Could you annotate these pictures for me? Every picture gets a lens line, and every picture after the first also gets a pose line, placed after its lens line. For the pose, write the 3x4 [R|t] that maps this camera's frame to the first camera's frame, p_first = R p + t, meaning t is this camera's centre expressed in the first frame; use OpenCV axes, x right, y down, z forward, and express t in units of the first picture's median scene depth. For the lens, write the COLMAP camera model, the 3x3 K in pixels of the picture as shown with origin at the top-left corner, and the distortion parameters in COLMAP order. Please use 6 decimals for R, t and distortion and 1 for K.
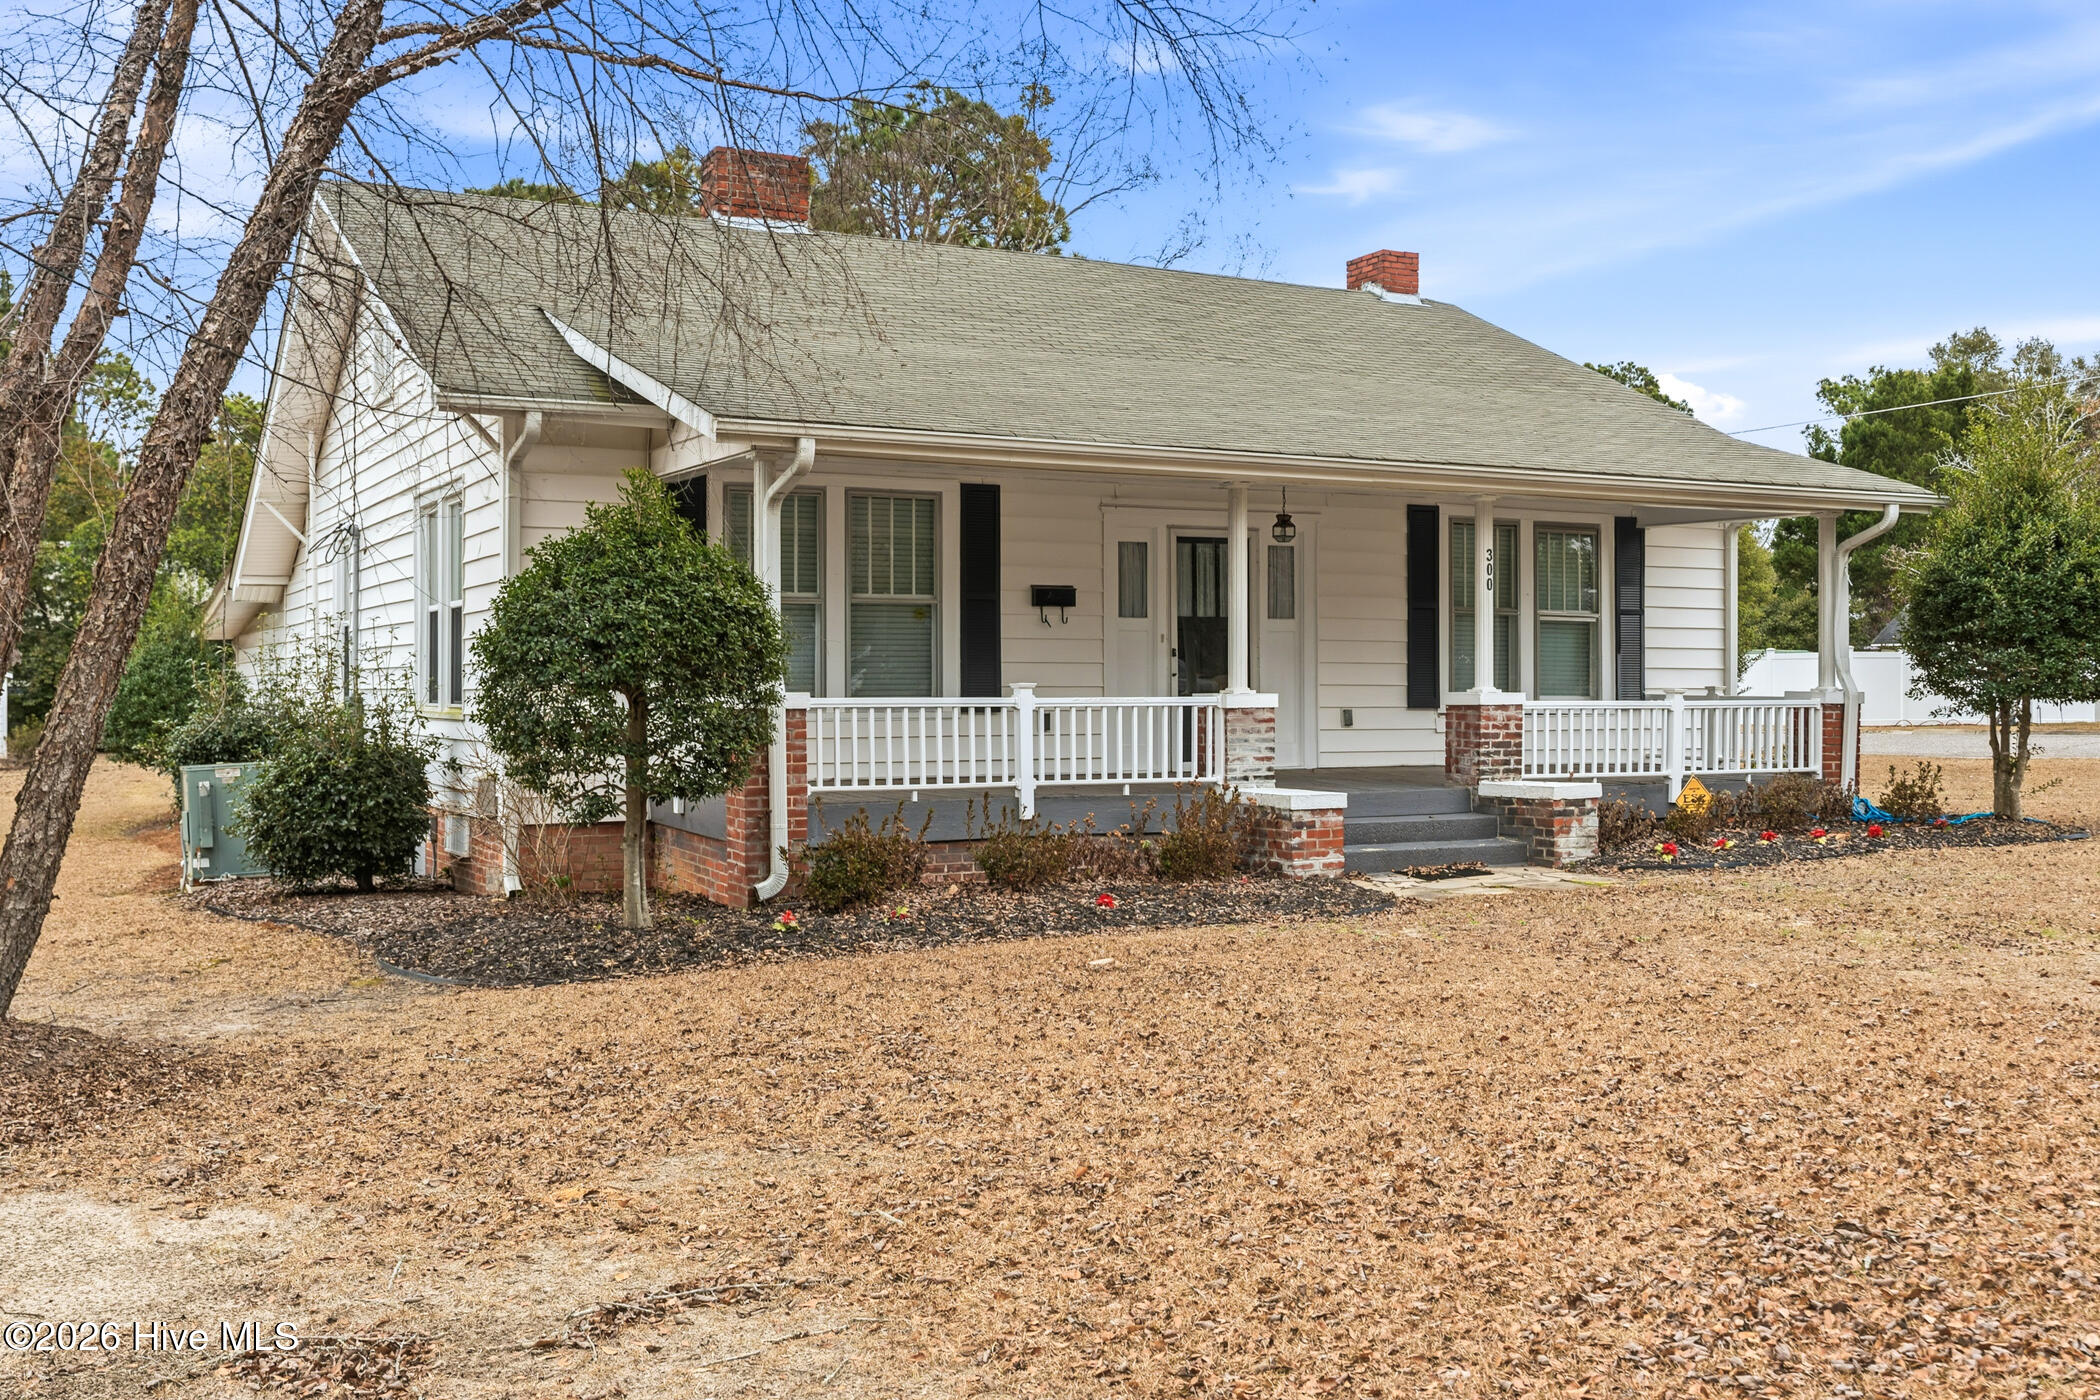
lens RADIAL K [[2047.1, 0, 1050.4], [0, 2047.1, 709.3], [0, 0, 1]] dist [-0.001098, 0.000000]
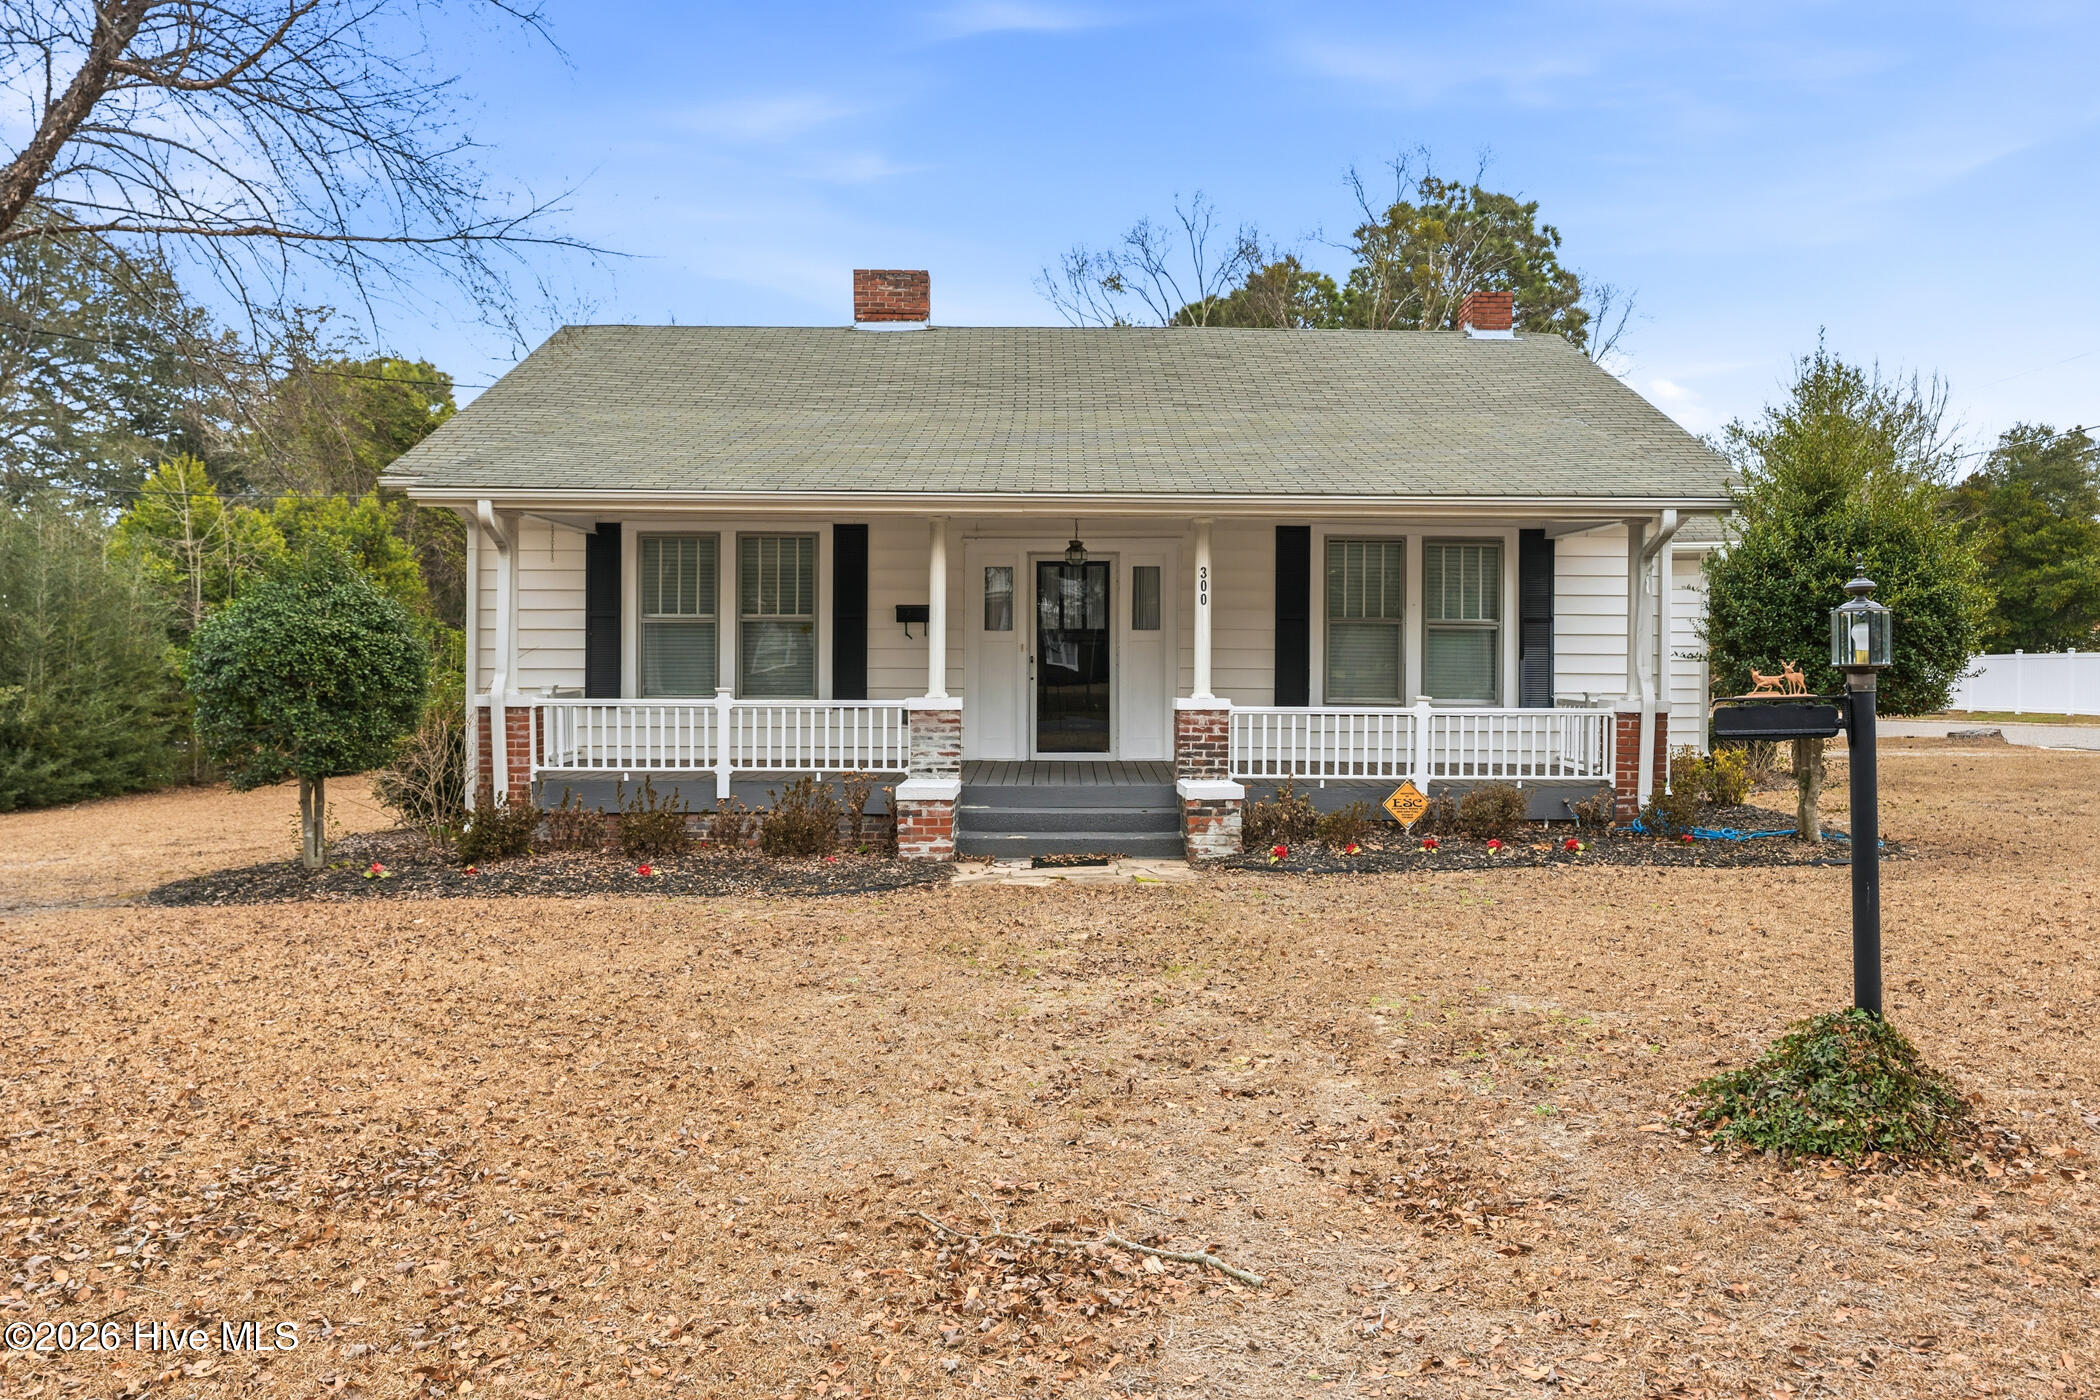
lens RADIAL K [[1568.8, 0, 1060.4], [0, 1568.8, 697.9], [0, 0, 1]] dist [-0.003120, 0.004498]
pose [[0.895773, 0.011402, -0.444367, 0.519391], [-0.010349, 0.999935, 0.004795, -0.011660], [0.444392, 0.000303, 0.895832, 0.219290]]
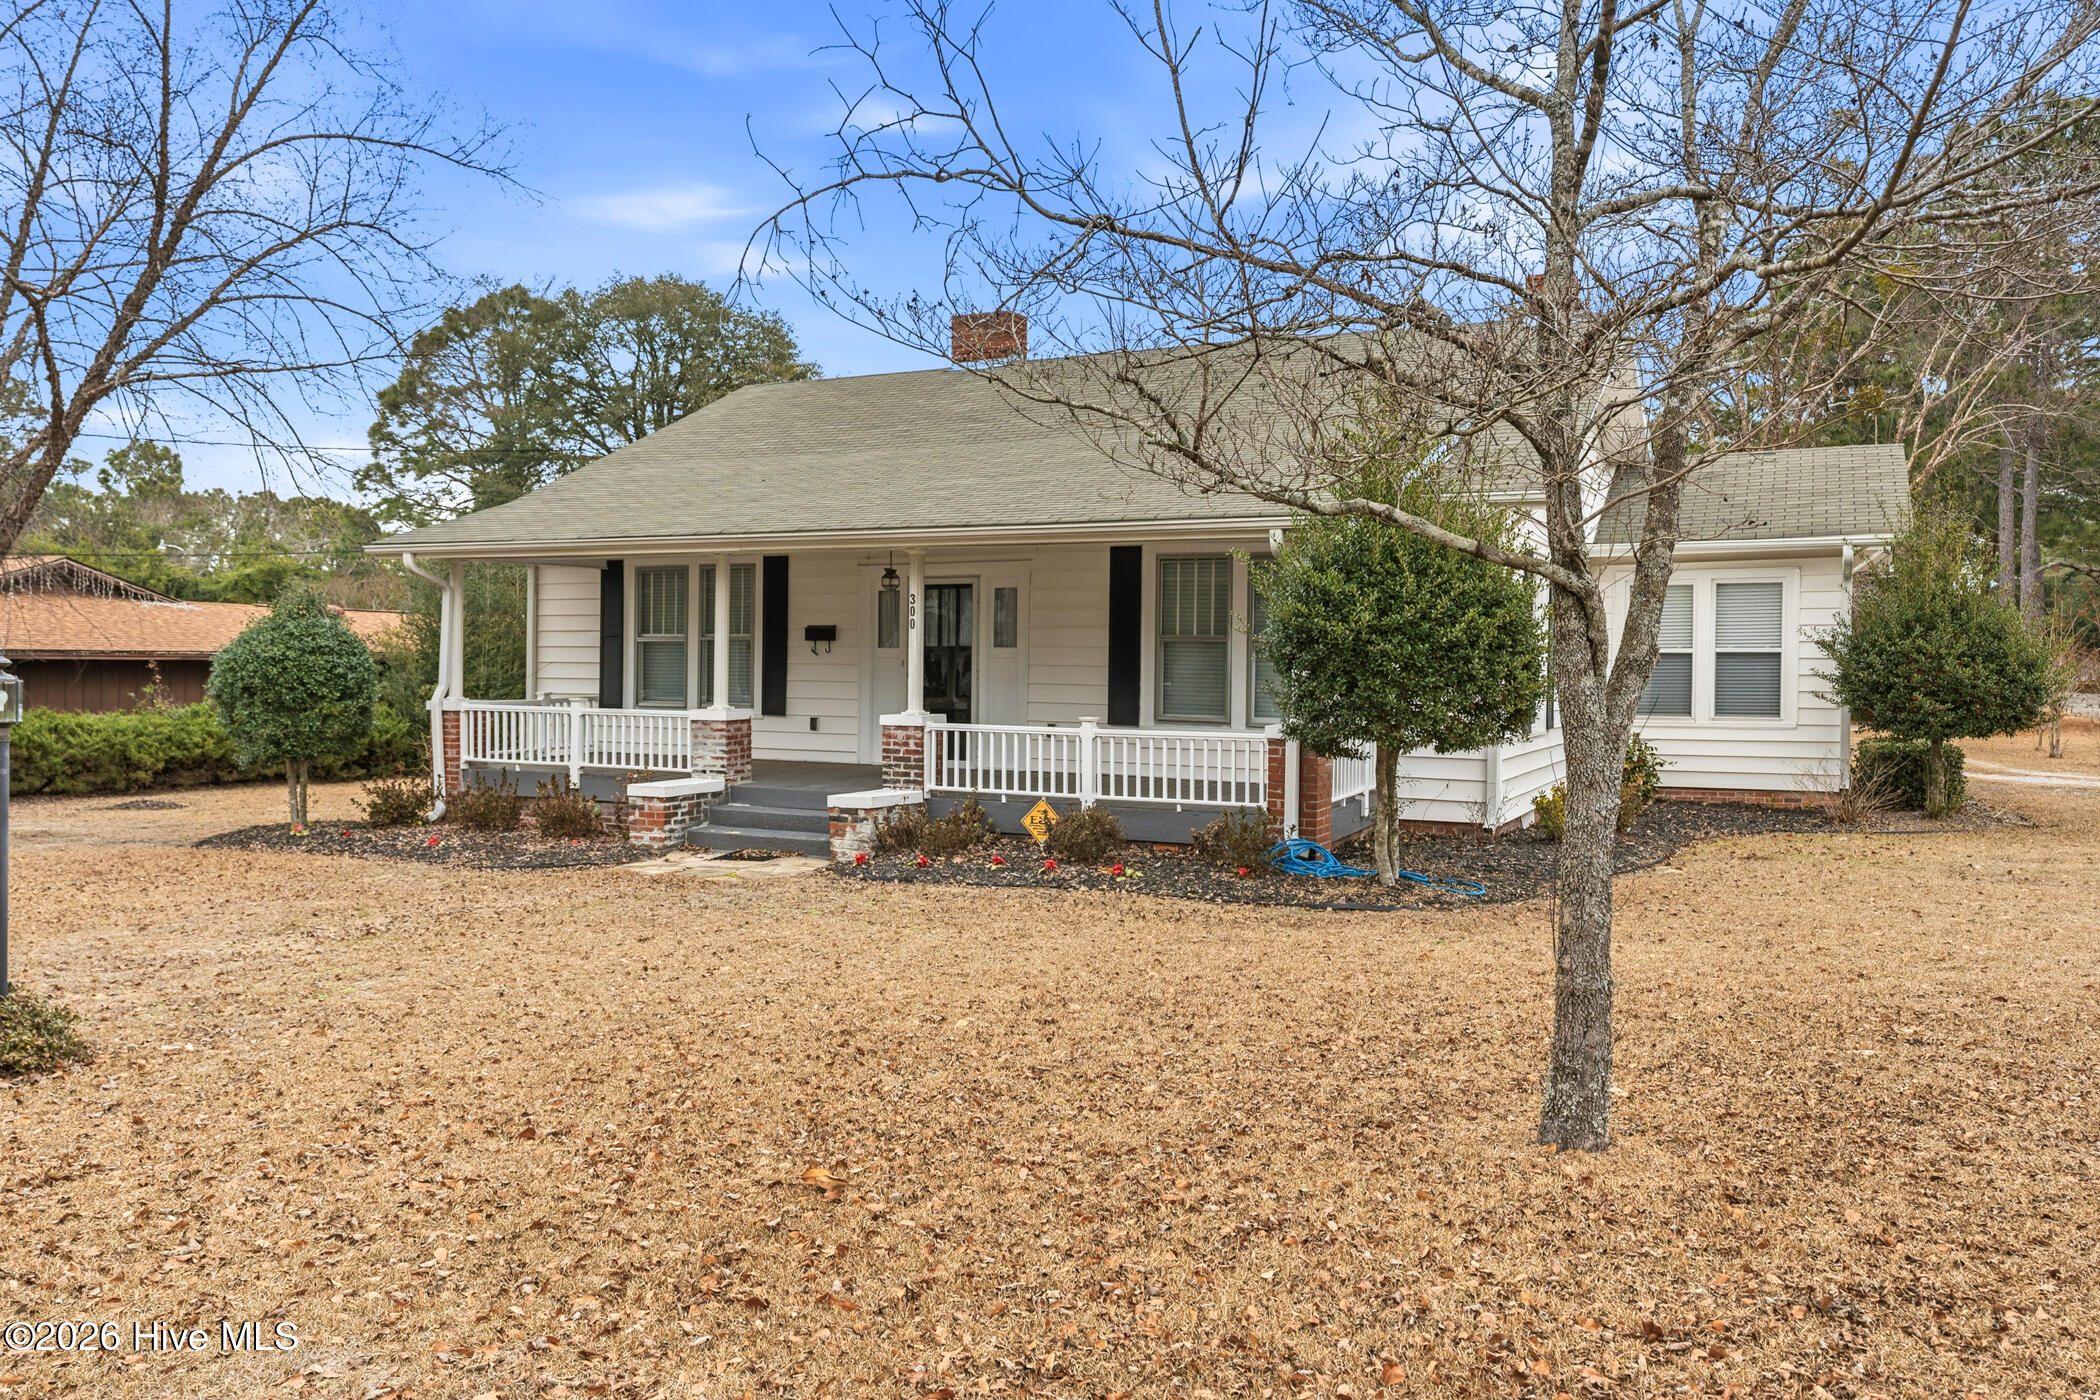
lens RADIAL K [[1568.8, 0, 1051.6], [0, 1568.8, 680.0], [0, 0, 1]] dist [-0.003120, 0.004498]
pose [[0.592026, 0.016580, -0.805749, 0.996011], [-0.019967, 0.999783, 0.005902, -0.035291], [0.805672, 0.012594, 0.592228, 0.529604]]
